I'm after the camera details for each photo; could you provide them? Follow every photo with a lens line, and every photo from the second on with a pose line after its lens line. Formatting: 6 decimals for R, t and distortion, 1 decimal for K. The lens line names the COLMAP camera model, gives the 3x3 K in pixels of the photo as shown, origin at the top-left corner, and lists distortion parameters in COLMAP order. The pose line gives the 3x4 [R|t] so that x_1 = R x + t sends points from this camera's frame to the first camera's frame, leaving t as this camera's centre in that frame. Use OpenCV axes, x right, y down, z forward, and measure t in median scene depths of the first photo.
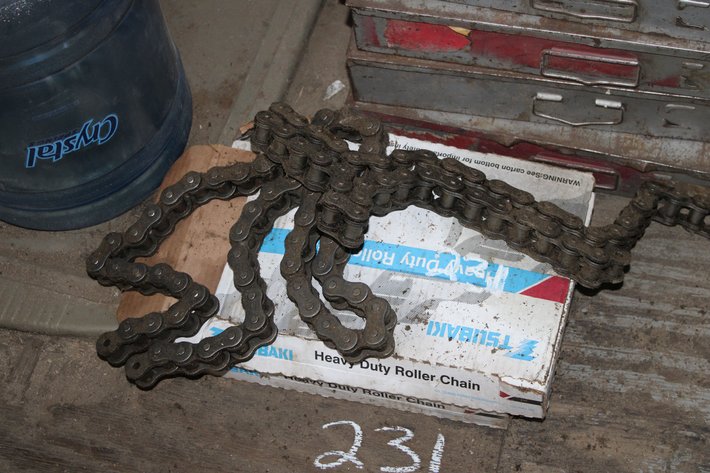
lens RADIAL K [[1343.2, 0, 355.0], [0, 1343.2, 236.5], [0, 0, 1]] dist [0.008036, 0.207270]
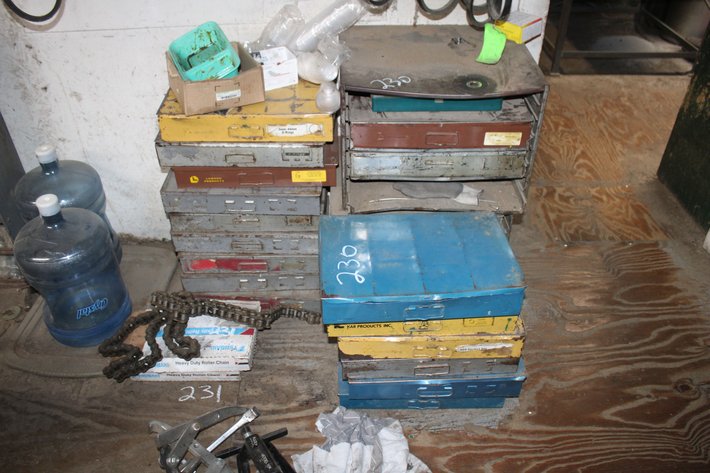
lens RADIAL K [[581.1, 0, 355.0], [0, 581.1, 236.5], [0, 0, 1]] dist [-0.191011, 0.164297]
pose [[0.962330, -0.083802, 0.258647, 0.053520], [0.175541, 0.917967, -0.355701, 0.352056], [-0.207621, 0.387704, 0.898097, -0.360377]]
